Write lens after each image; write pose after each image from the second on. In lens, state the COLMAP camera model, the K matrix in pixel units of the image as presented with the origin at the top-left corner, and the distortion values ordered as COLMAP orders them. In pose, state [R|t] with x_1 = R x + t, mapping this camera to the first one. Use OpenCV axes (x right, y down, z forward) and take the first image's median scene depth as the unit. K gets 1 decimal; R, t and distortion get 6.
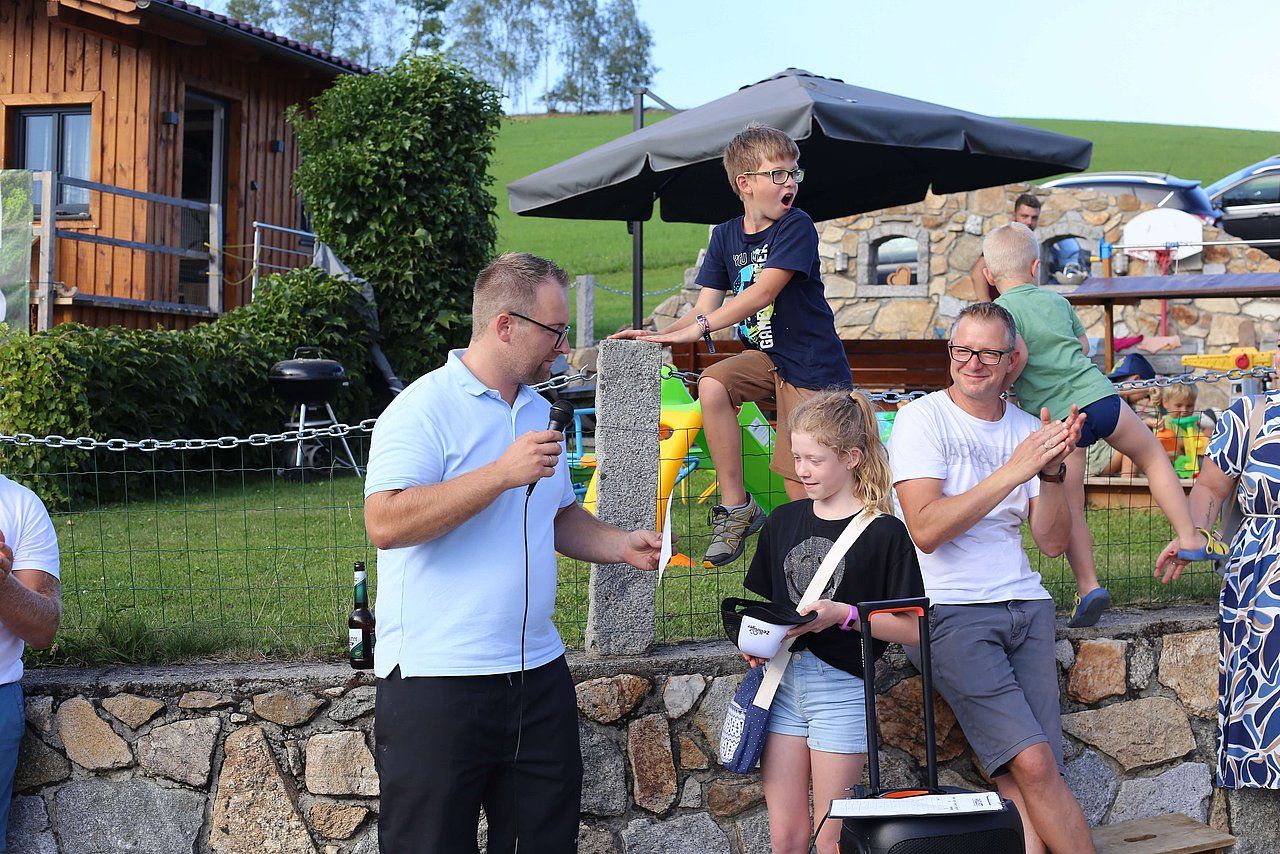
lens RADIAL K [[1859.3, 0, 633.7], [0, 1859.3, 423.3], [0, 0, 1]] dist [-0.094547, 0.000000]
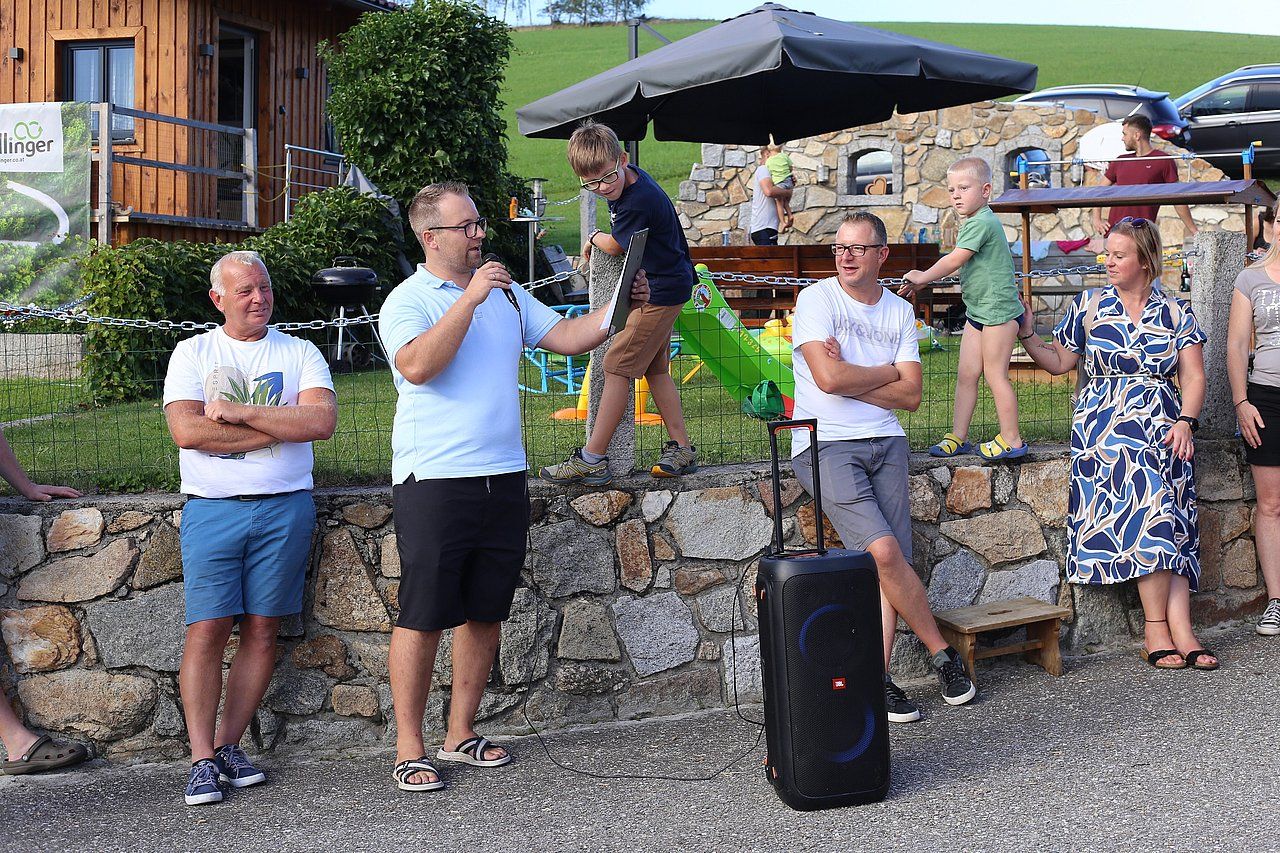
lens RADIAL K [[1859.3, 0, 646.7], [0, 1859.3, 422.0], [0, 0, 1]] dist [-0.094547, 0.000000]
pose [[0.999929, -0.011744, 0.001966, 0.006397], [0.011636, 0.998786, 0.047855, 0.007150], [-0.002526, -0.047829, 0.998852, -0.128940]]
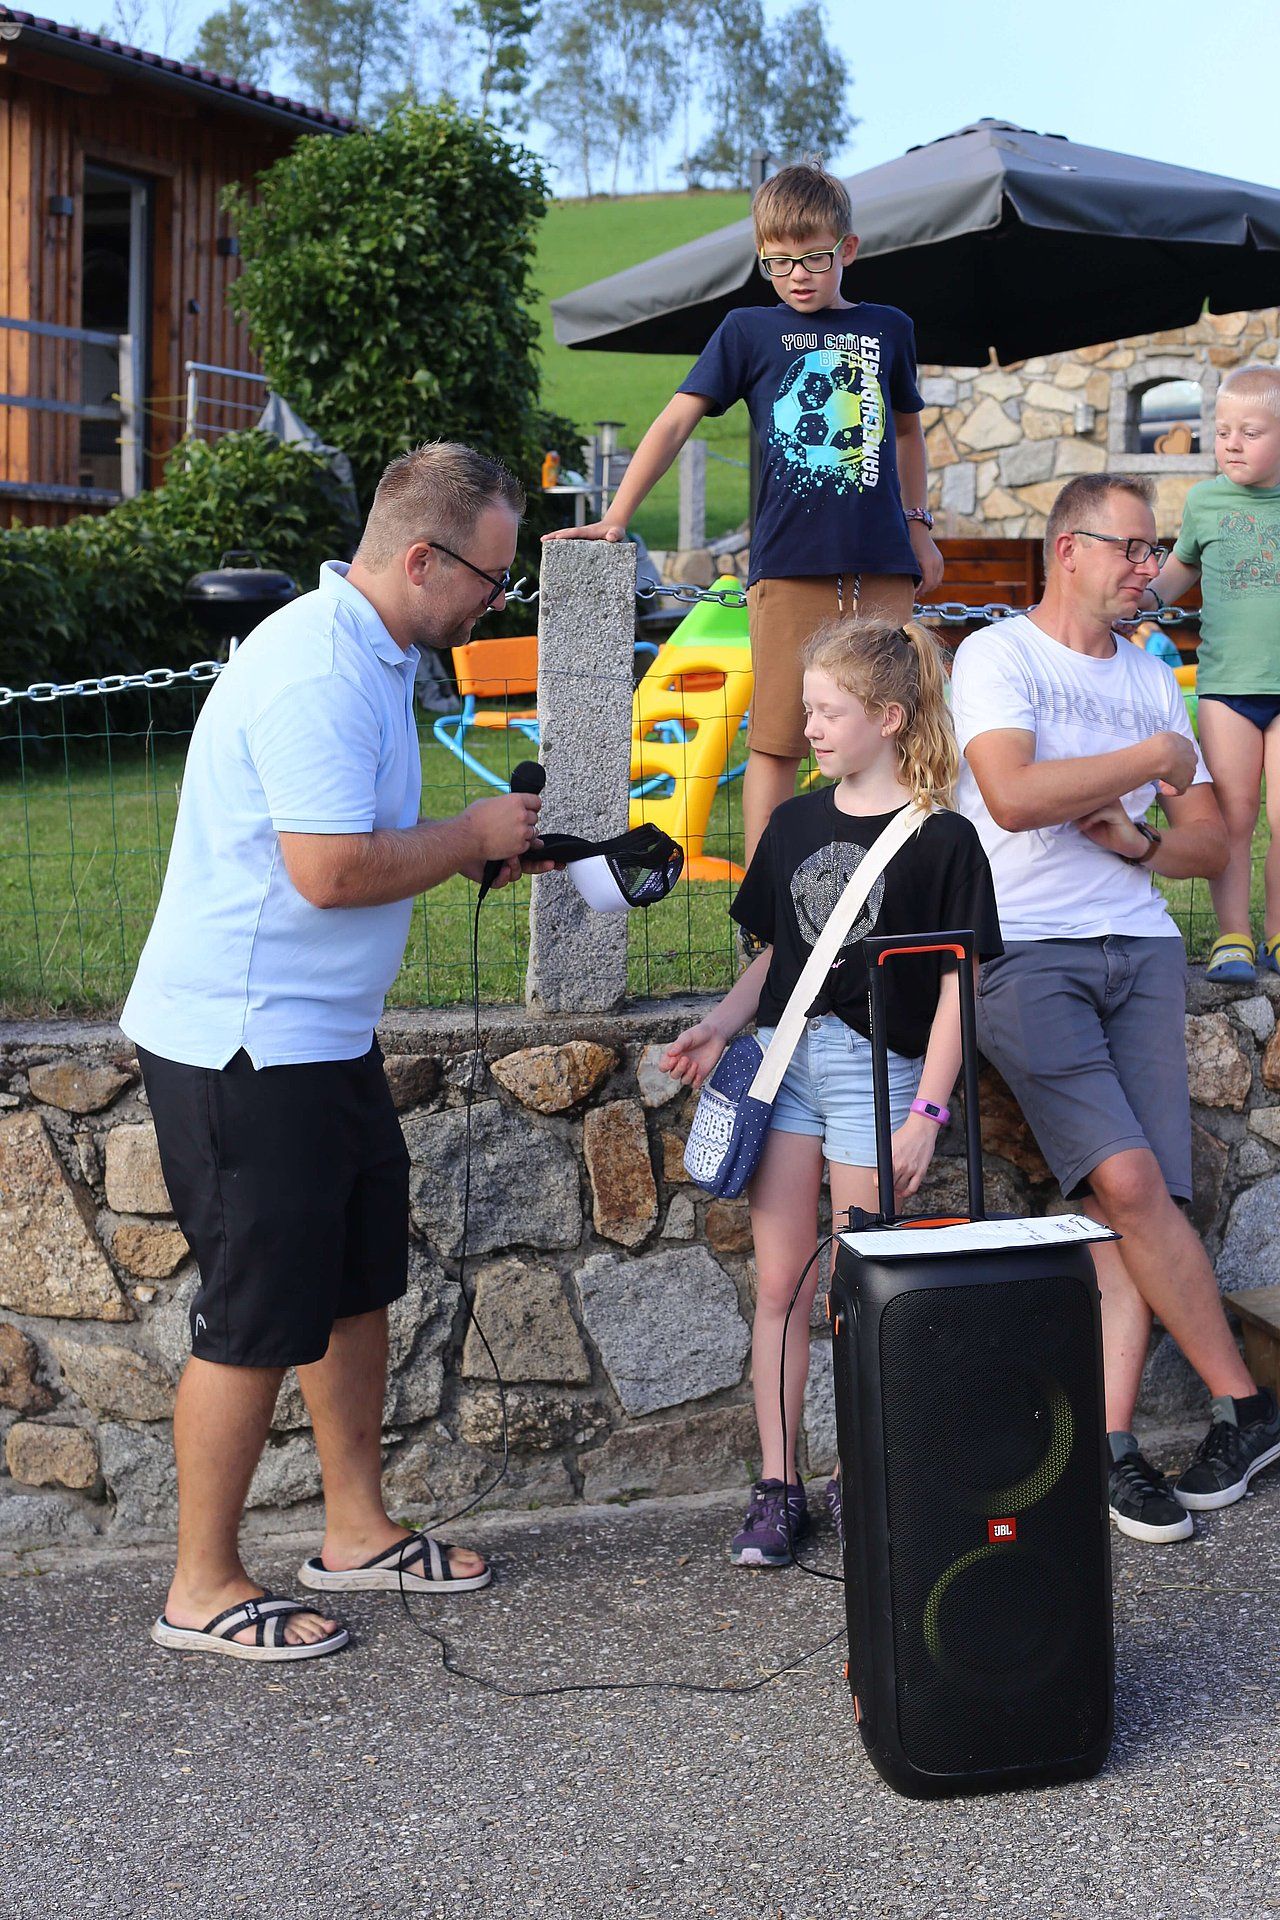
lens RADIAL K [[2788.9, 0, 636.2], [0, 2788.9, 957.4], [0, 0, 1]] dist [-0.094547, 0.000000]
pose [[0.997692, 0.007217, -0.067512, 0.029754], [-0.000126, 0.994529, 0.104463, -0.000203], [0.067897, -0.104214, 0.992235, 0.000693]]
